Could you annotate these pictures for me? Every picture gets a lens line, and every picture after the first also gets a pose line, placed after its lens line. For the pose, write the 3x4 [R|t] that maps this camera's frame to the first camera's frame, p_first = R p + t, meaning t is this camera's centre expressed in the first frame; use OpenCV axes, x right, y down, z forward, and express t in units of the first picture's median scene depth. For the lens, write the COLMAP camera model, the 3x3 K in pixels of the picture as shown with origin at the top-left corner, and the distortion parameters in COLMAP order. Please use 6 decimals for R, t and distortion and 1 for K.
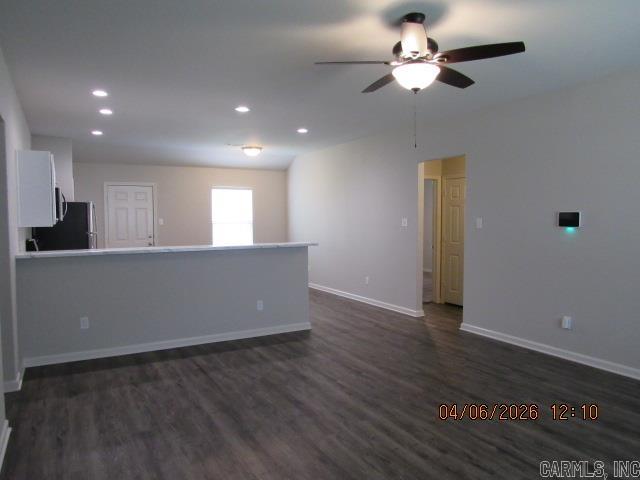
lens RADIAL K [[473.1, 0, 320.0], [0, 473.1, 240.0], [0, 0, 1]] dist [-0.002111, -0.000141]
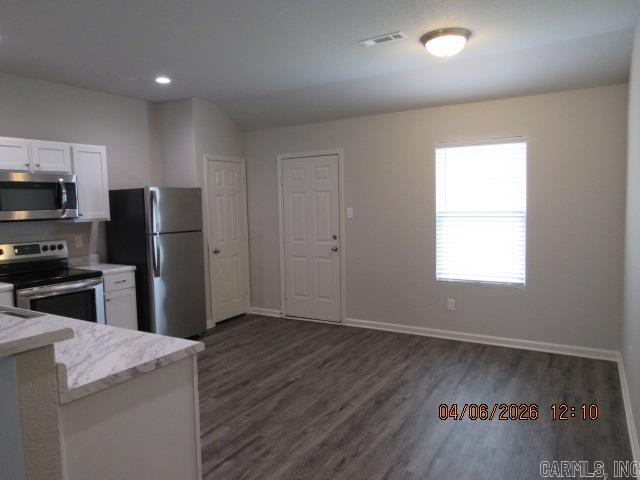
lens RADIAL K [[473.1, 0, 320.0], [0, 473.1, 240.0], [0, 0, 1]] dist [-0.002111, -0.000141]
pose [[0.504143, 0.069522, -0.860817, 0.160826], [-0.013091, 0.997255, 0.072874, -0.046541], [0.863521, -0.025470, 0.503669, 0.653542]]
